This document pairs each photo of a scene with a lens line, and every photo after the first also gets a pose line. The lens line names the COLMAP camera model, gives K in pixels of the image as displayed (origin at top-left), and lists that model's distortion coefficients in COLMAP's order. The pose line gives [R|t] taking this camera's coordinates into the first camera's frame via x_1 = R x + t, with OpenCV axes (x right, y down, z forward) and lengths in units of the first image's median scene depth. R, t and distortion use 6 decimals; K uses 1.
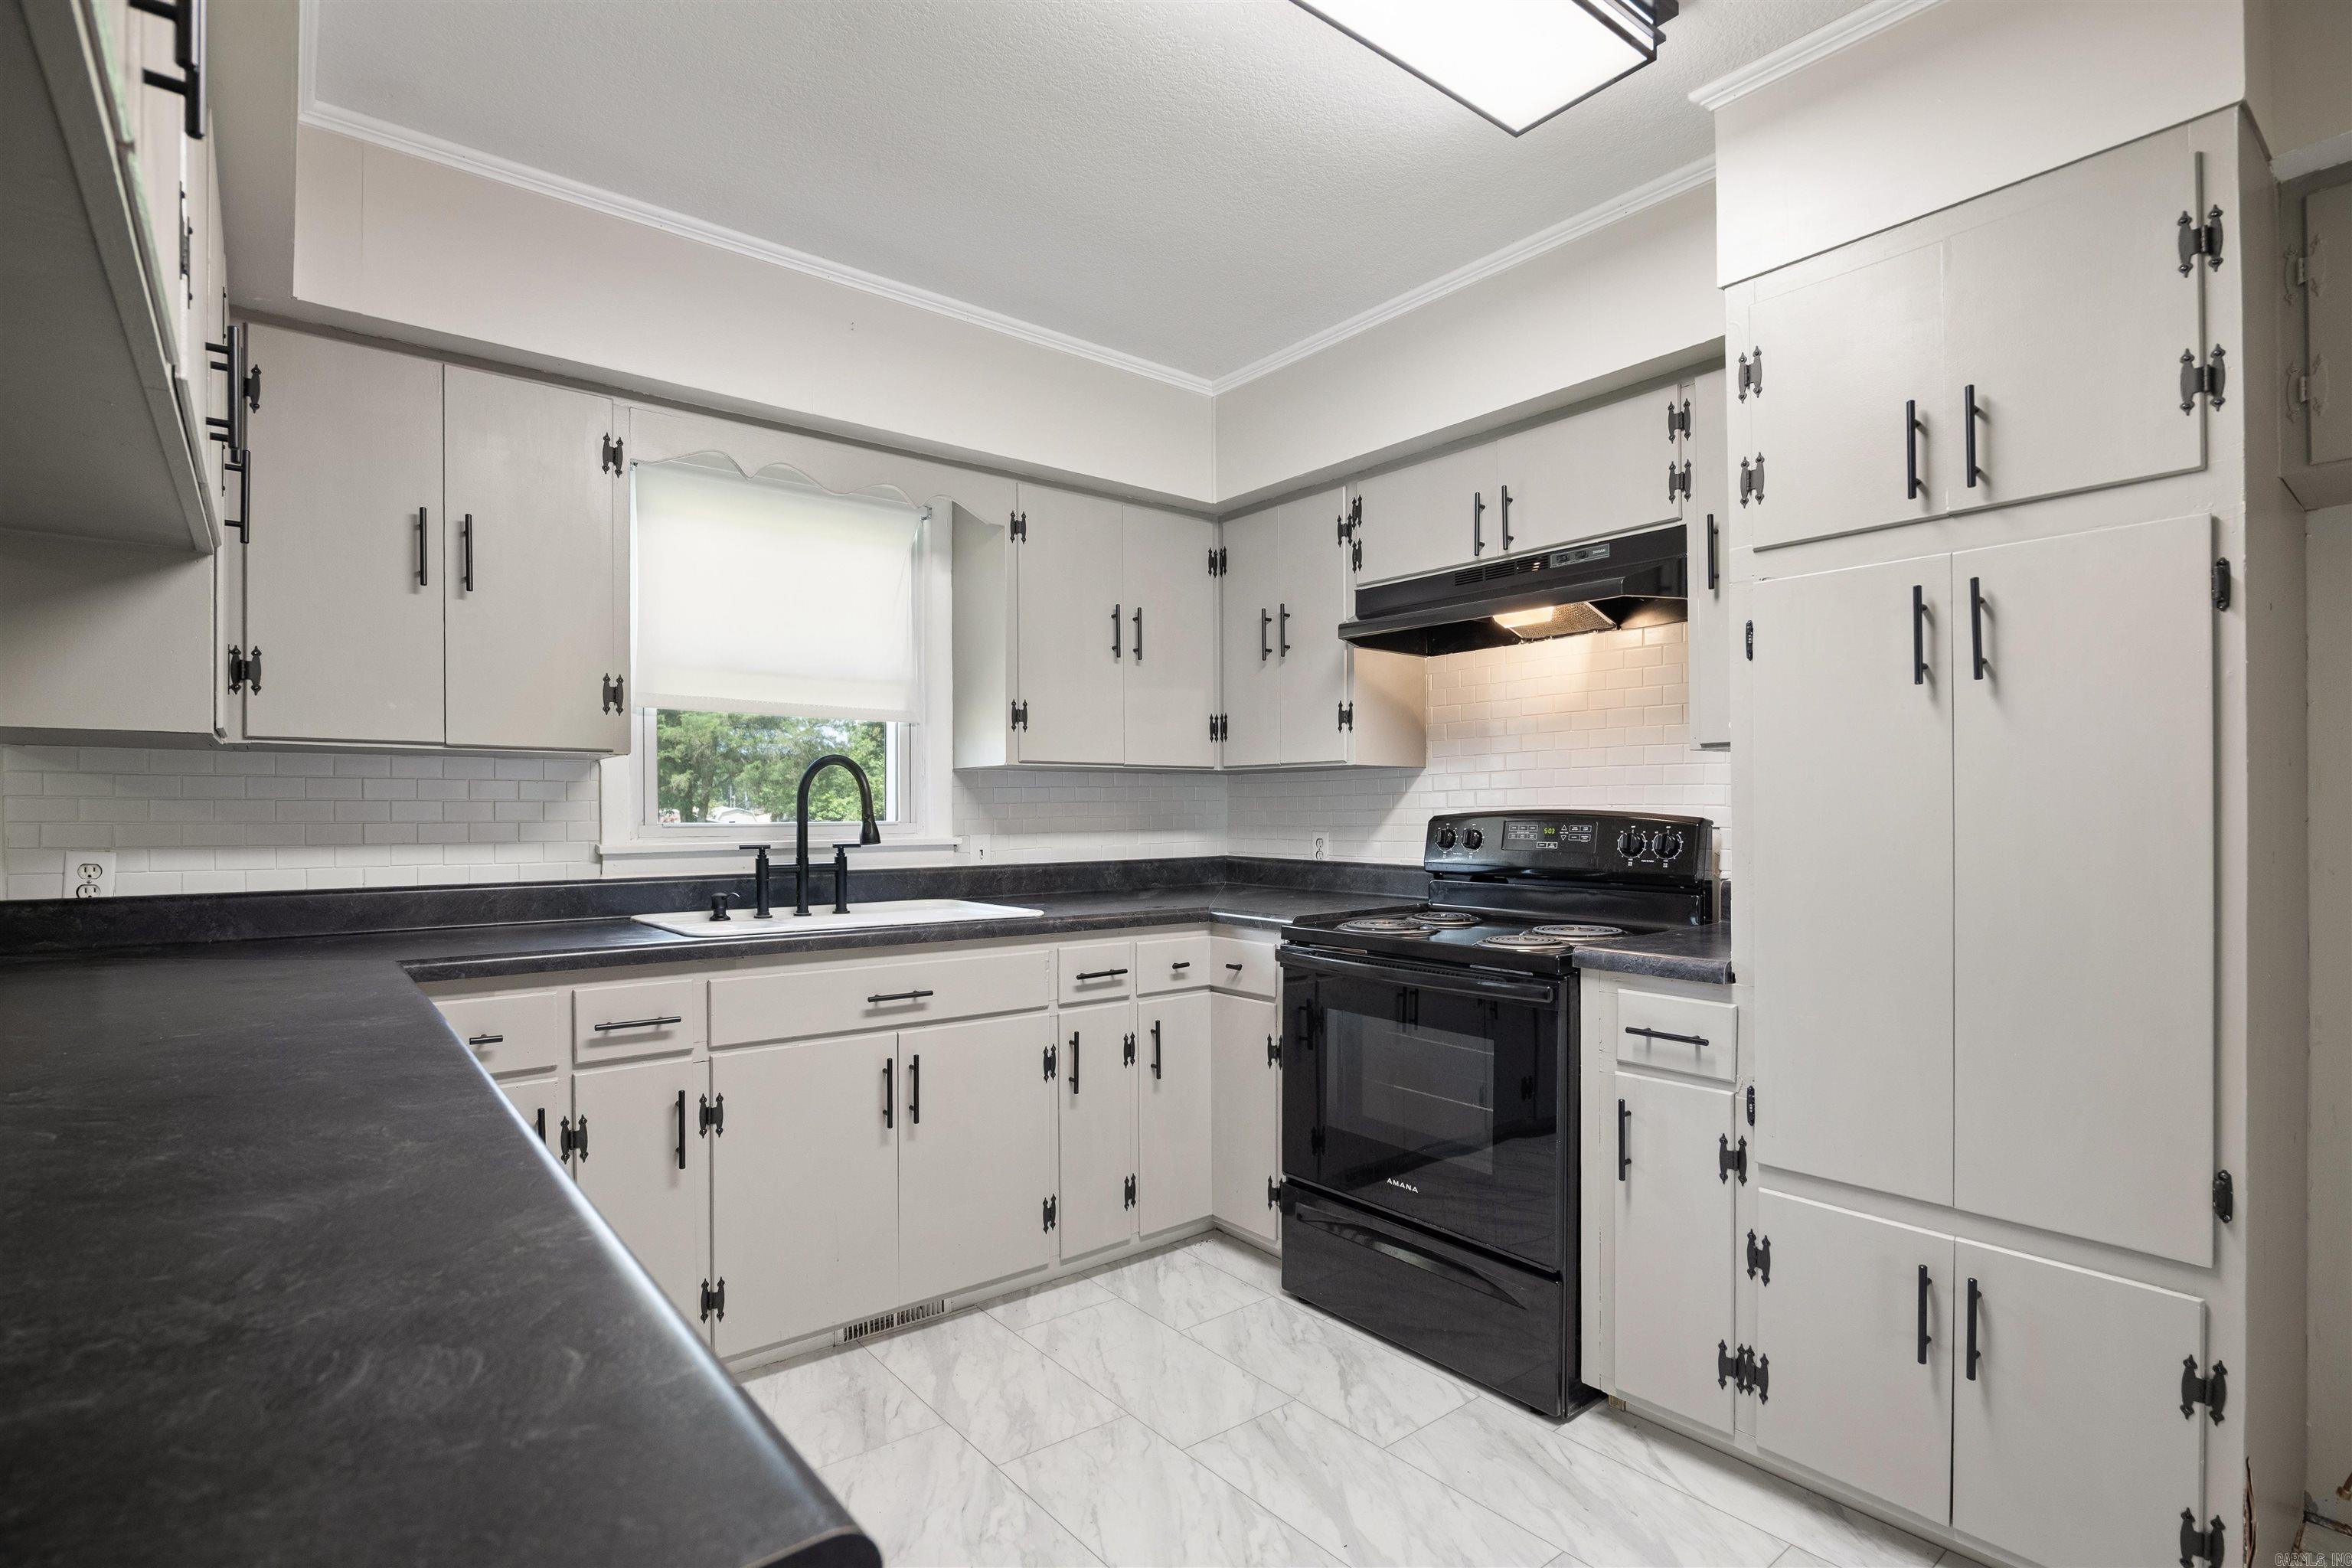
lens RADIAL K [[1105.8, 0, 1146.7], [0, 1105.8, 815.0], [0, 0, 1]] dist [-0.024224, 0.006325]
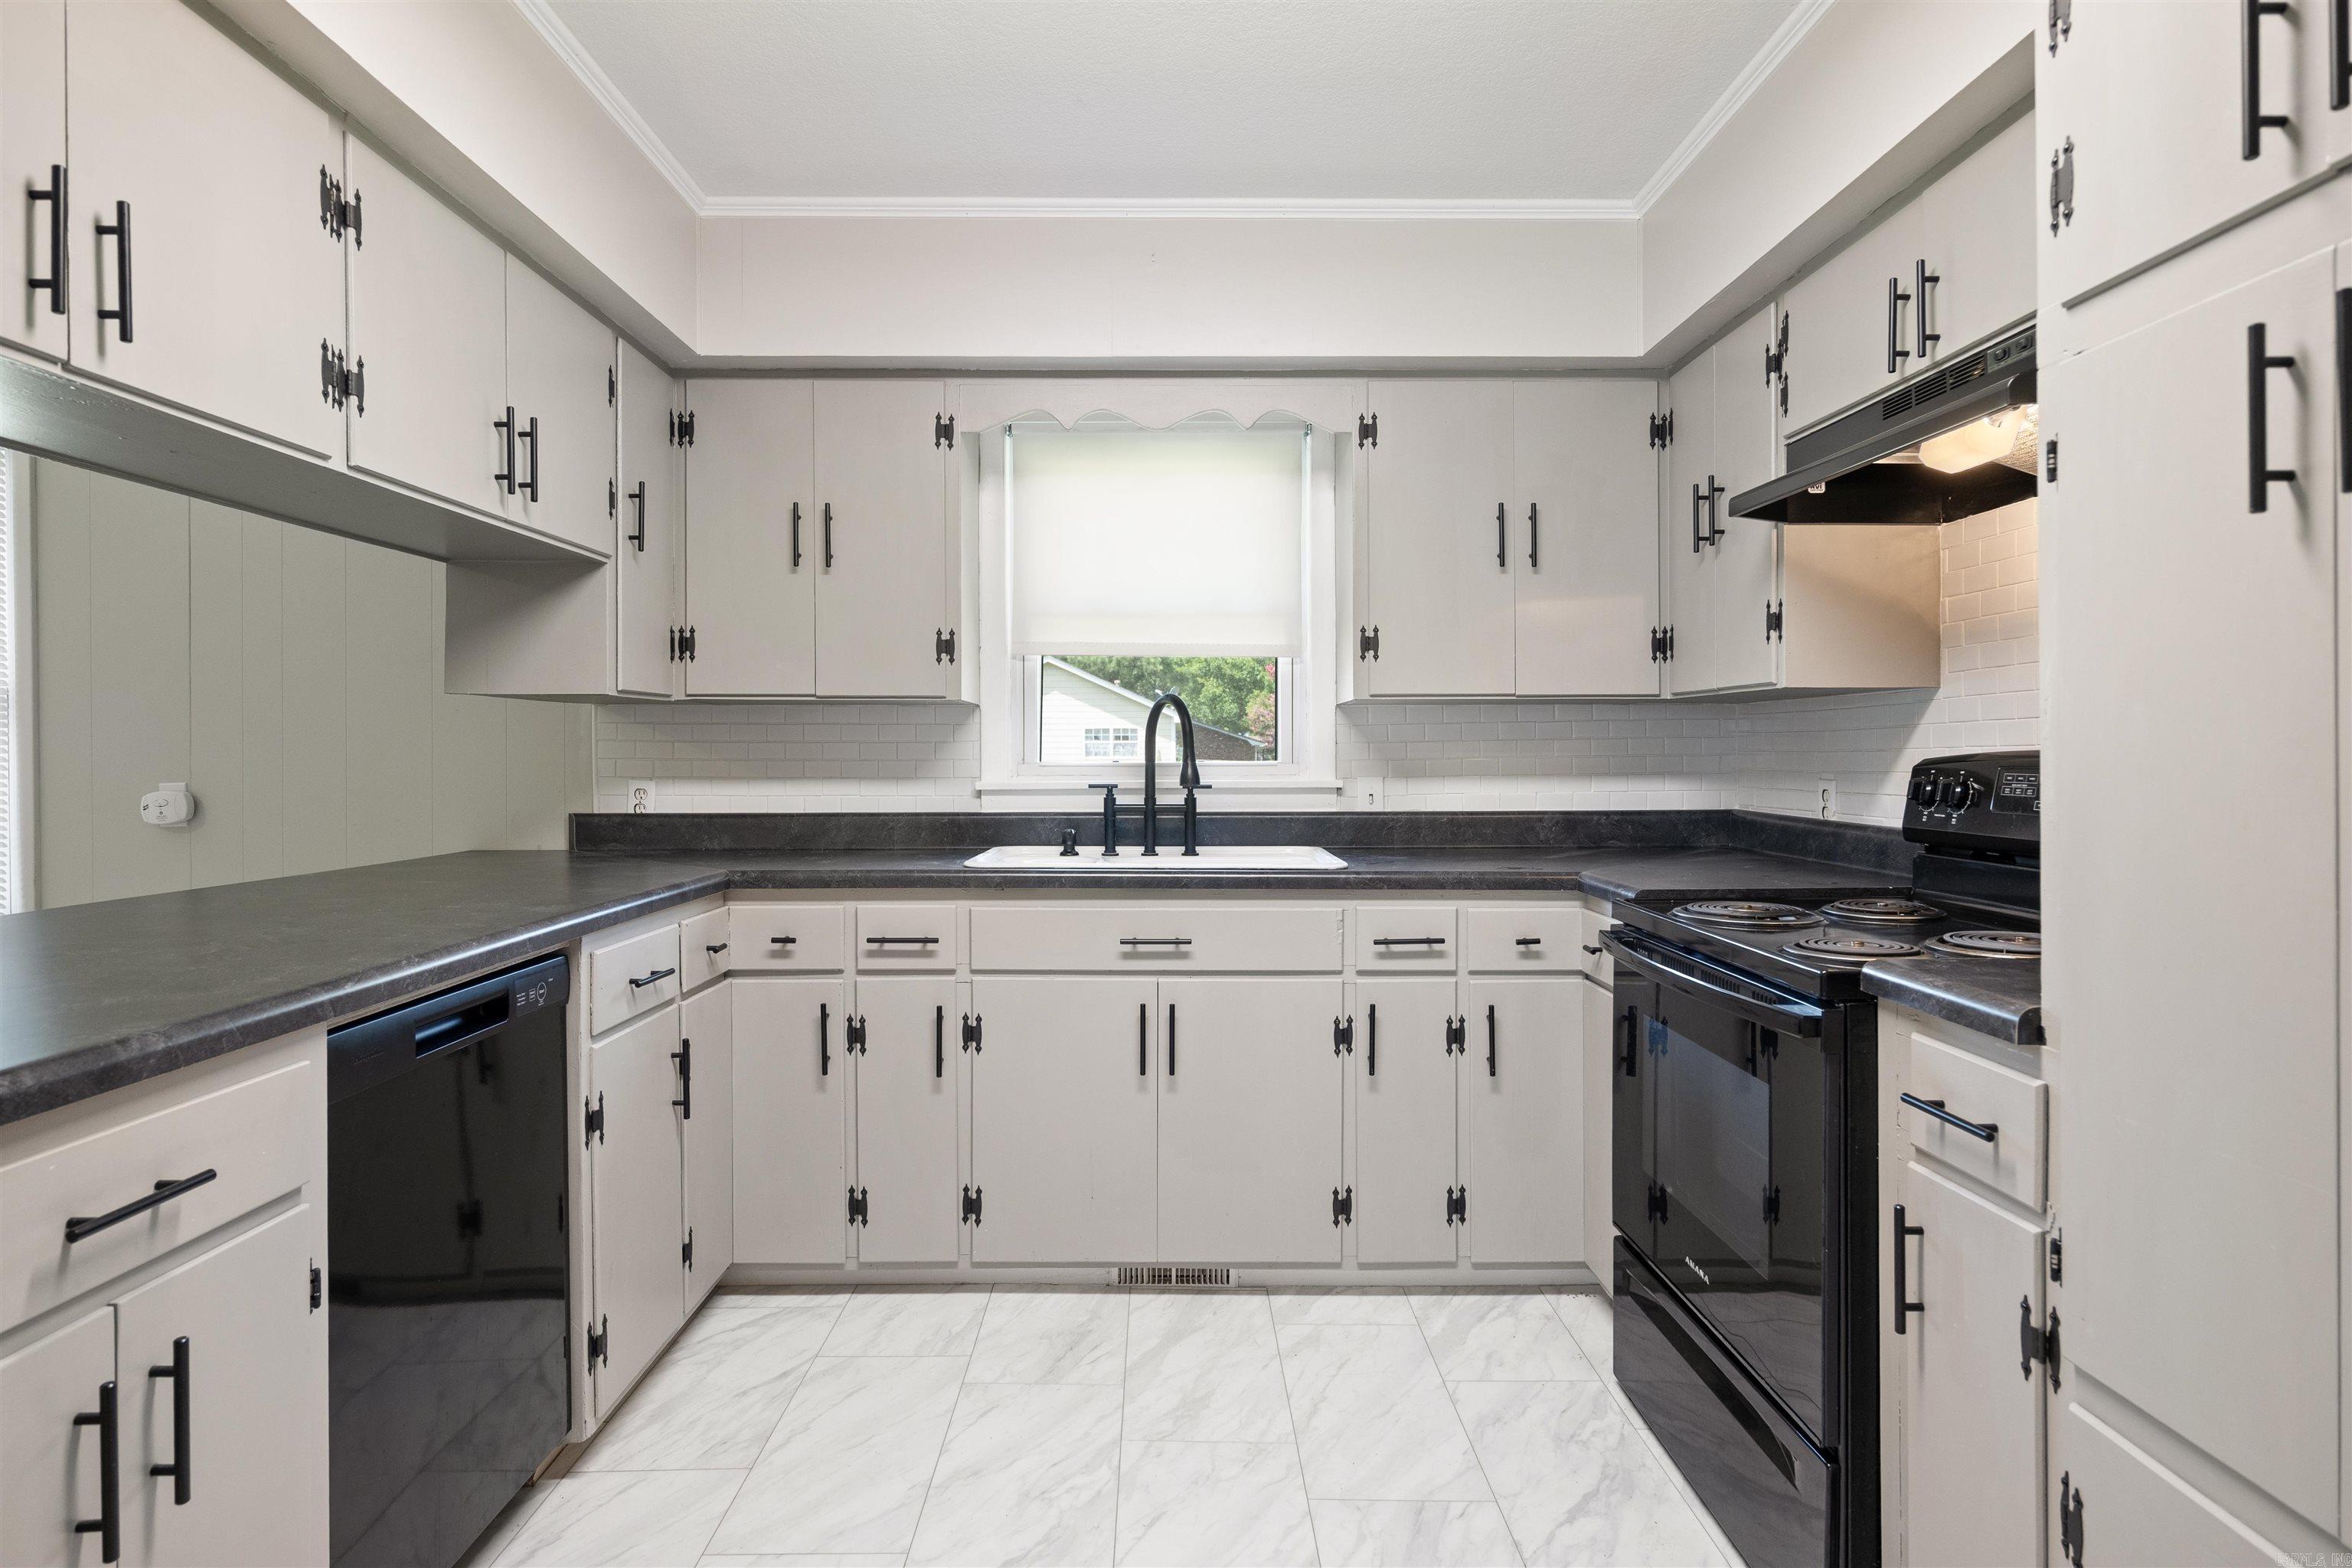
lens RADIAL K [[1205.5, 0, 1105.0], [0, 1205.5, 757.4], [0, 0, 1]] dist [-0.002789, 0.000287]
pose [[0.790664, 0.004353, -0.612235, 0.385052], [-0.002779, 0.999990, 0.003521, -0.001850], [0.612244, -0.001083, 0.790668, 0.129944]]
